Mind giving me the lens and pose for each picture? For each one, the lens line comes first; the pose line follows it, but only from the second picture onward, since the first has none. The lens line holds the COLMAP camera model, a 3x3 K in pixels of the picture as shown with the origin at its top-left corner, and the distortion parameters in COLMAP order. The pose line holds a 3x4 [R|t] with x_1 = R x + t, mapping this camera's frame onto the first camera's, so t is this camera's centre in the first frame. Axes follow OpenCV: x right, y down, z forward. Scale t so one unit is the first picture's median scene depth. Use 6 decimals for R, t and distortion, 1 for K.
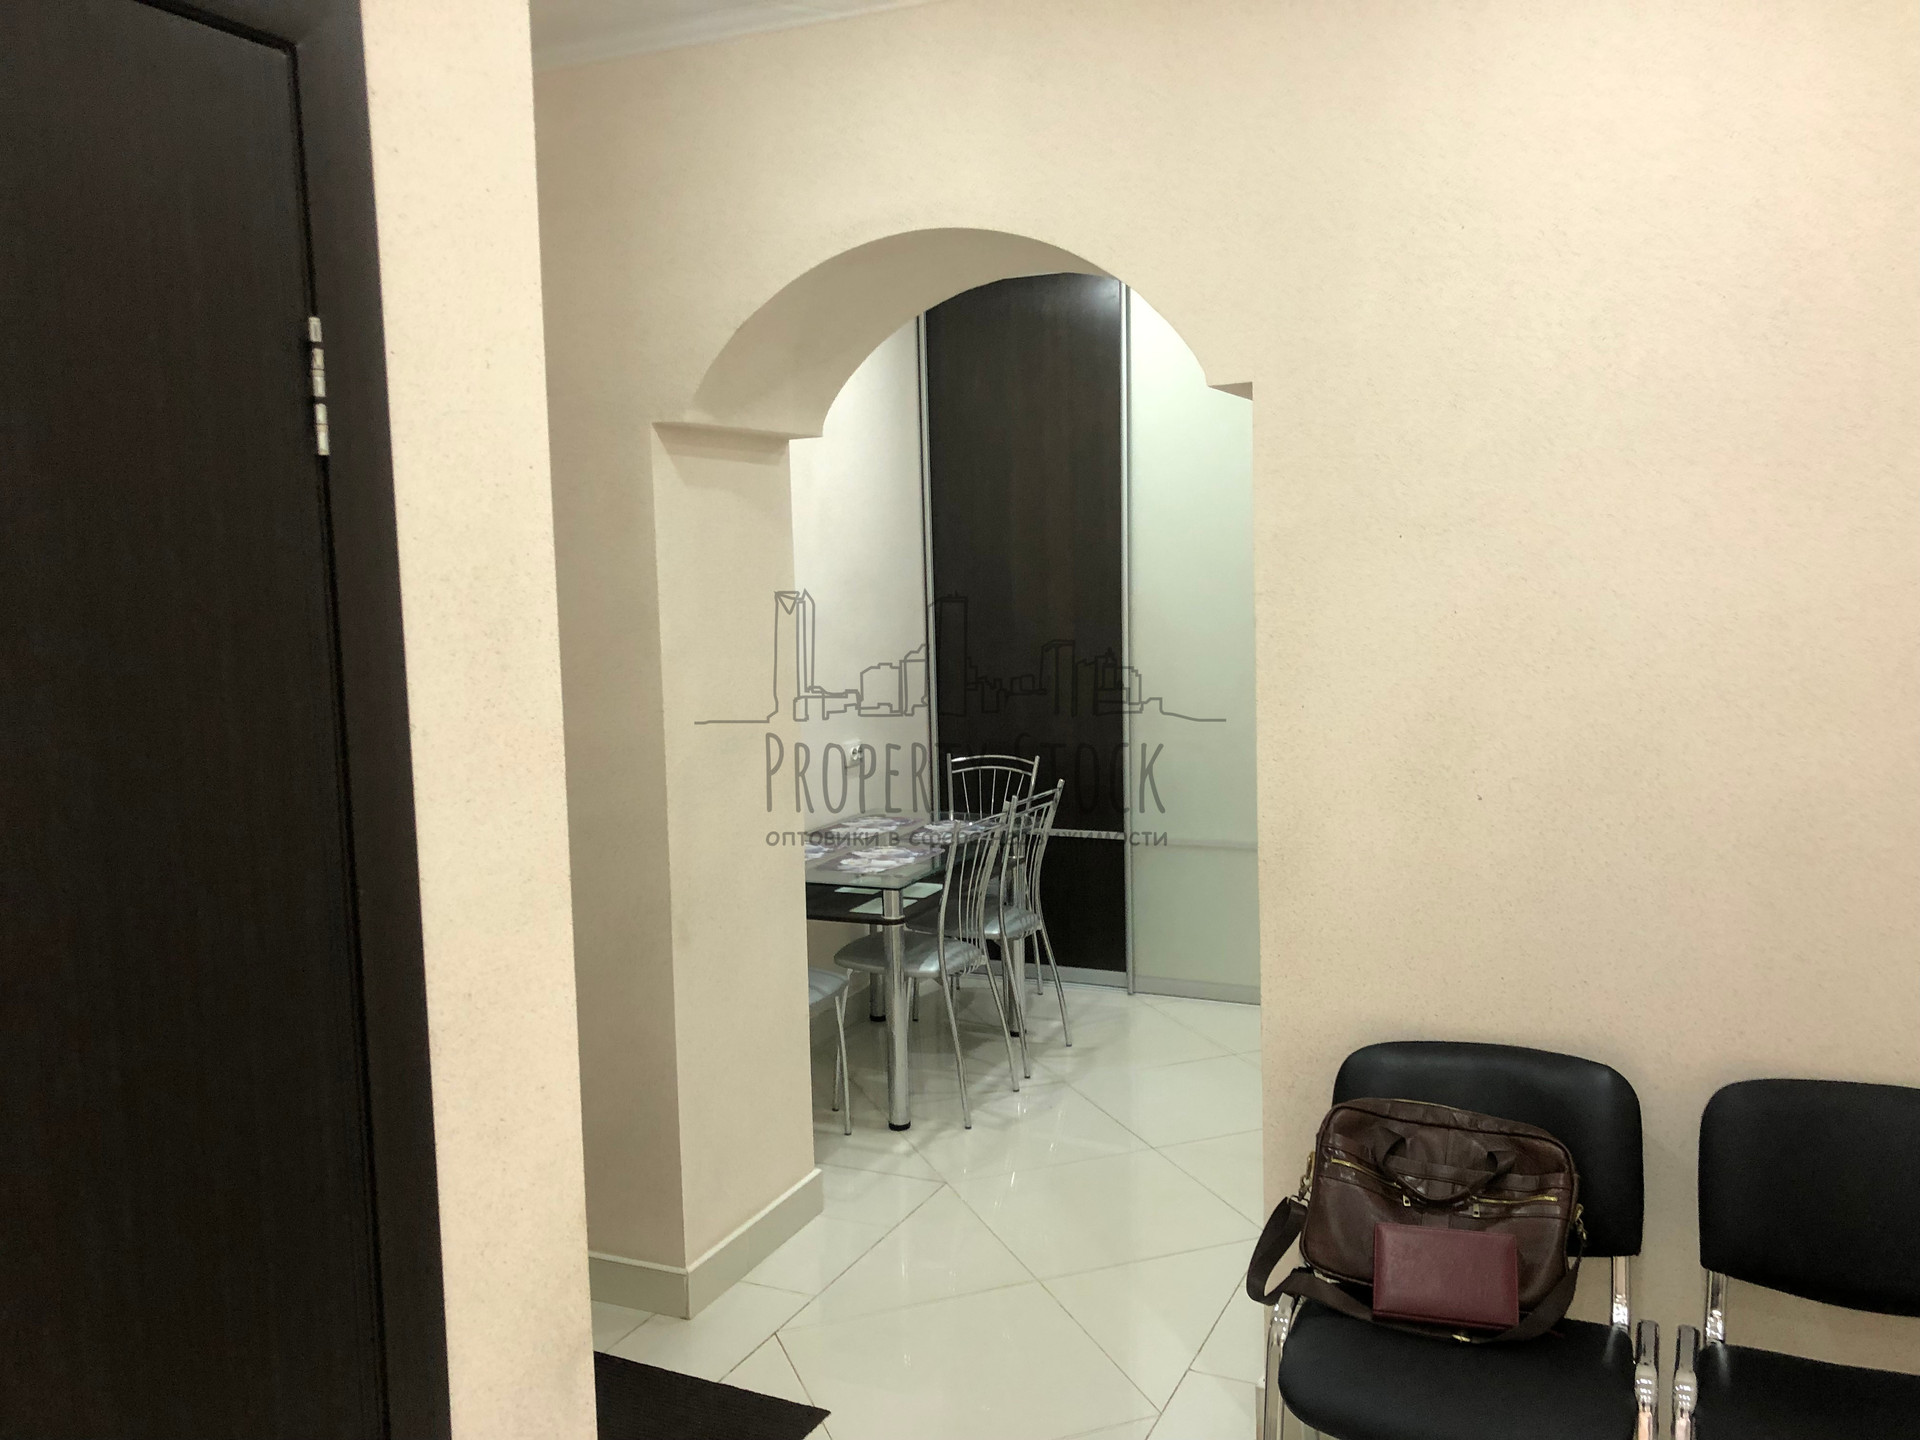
lens RADIAL K [[1595.2, 0, 960.0], [0, 1595.2, 720.0], [0, 0, 1]] dist [0.145302, -0.191578]
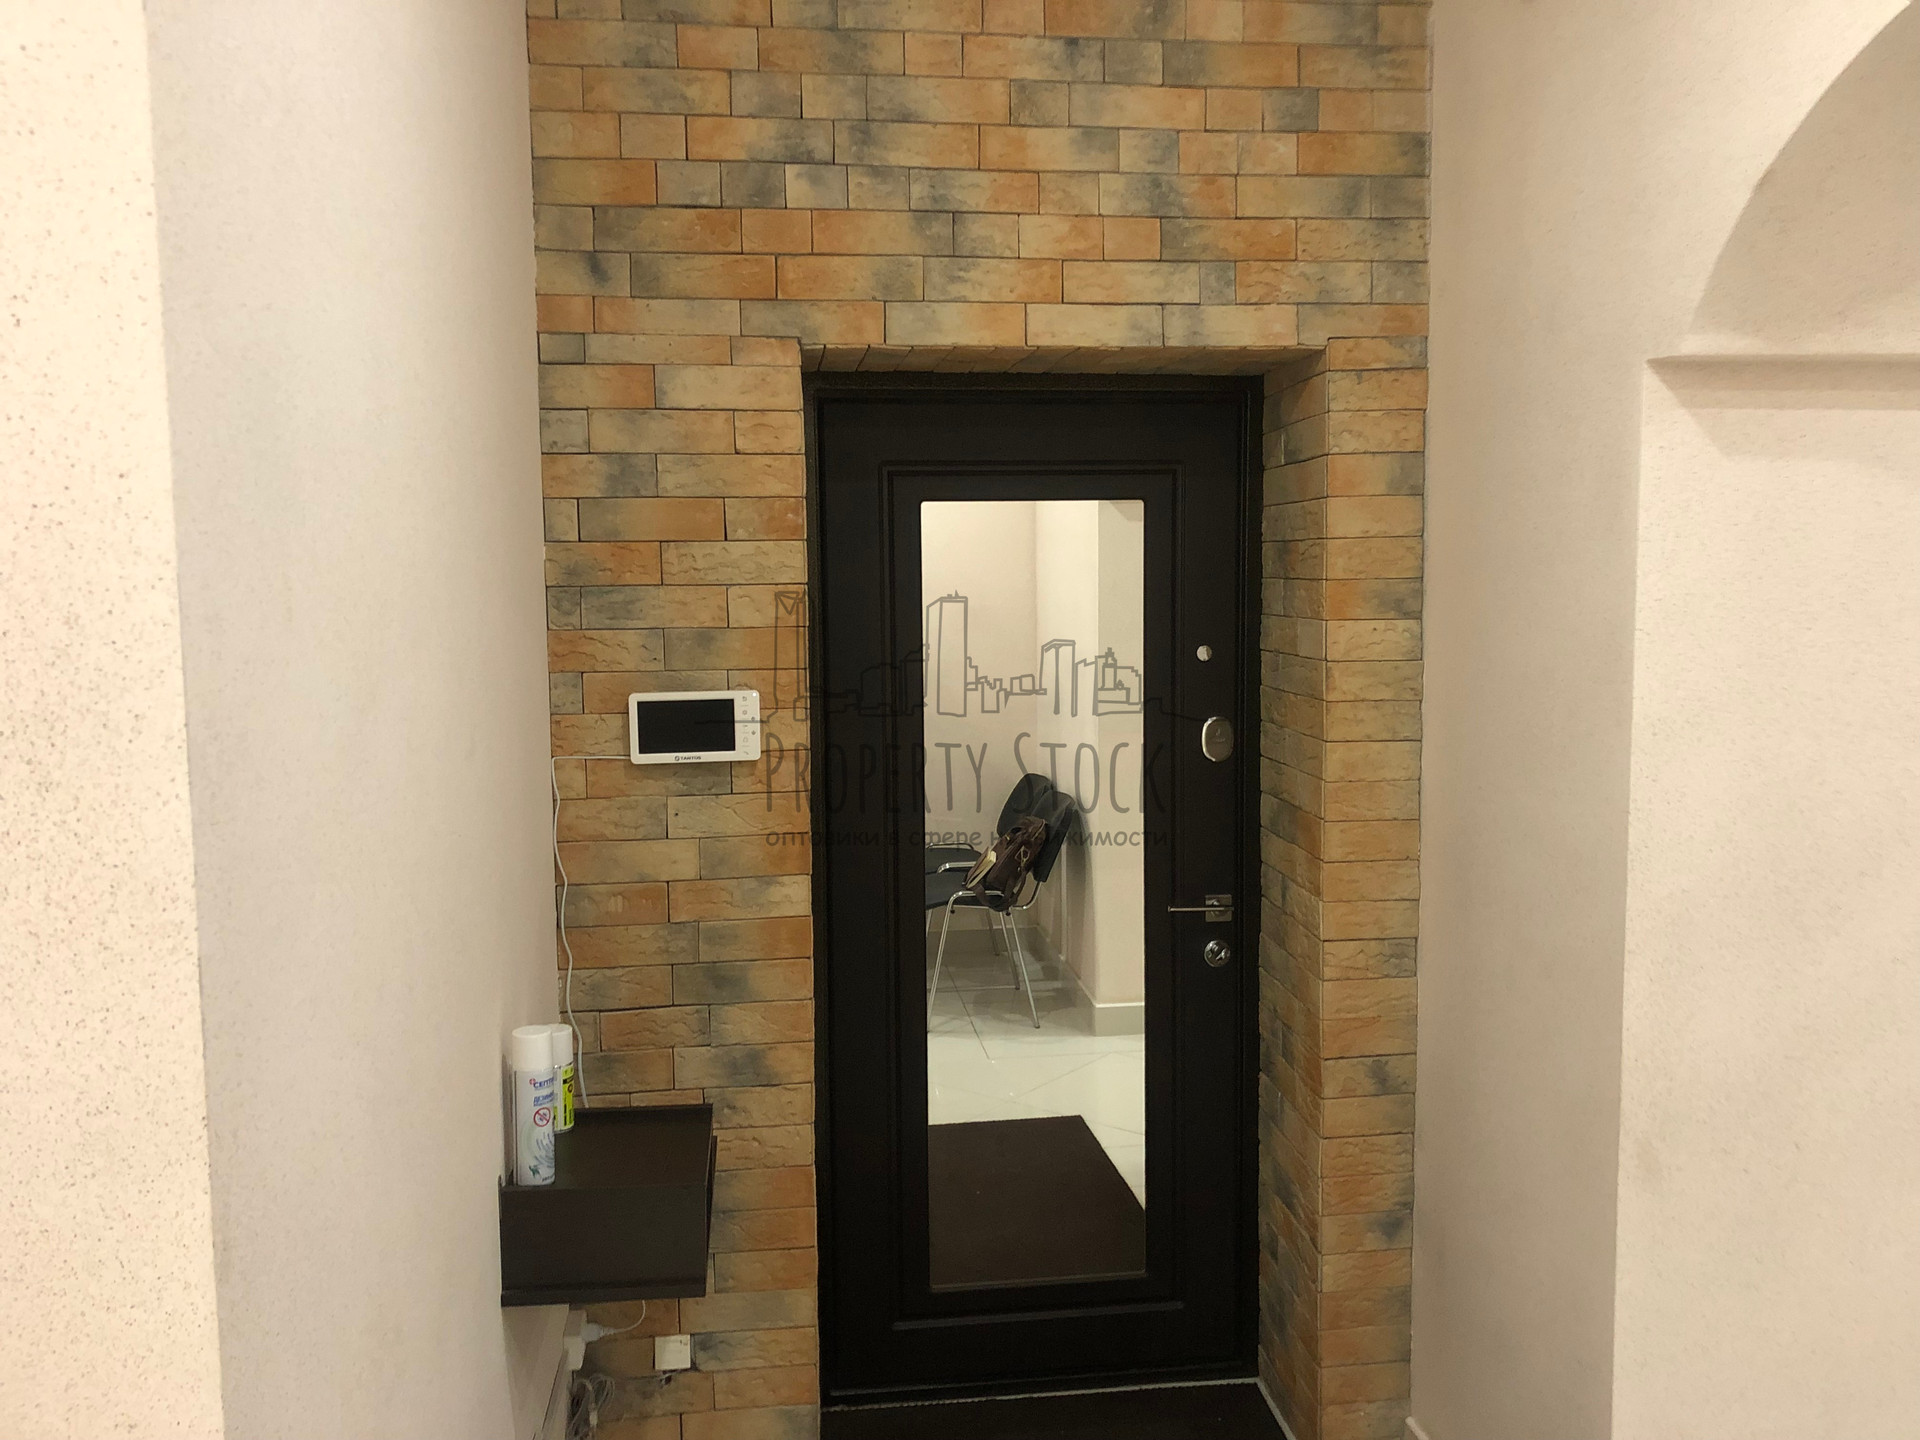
lens RADIAL K [[1595.2, 0, 960.0], [0, 1595.2, 720.0], [0, 0, 1]] dist [0.145302, -0.191578]
pose [[0.542652, 0.107382, -0.833065, 0.207105], [-0.092693, 0.993393, 0.067669, -0.061480], [0.834827, 0.040498, 0.549020, 0.421606]]
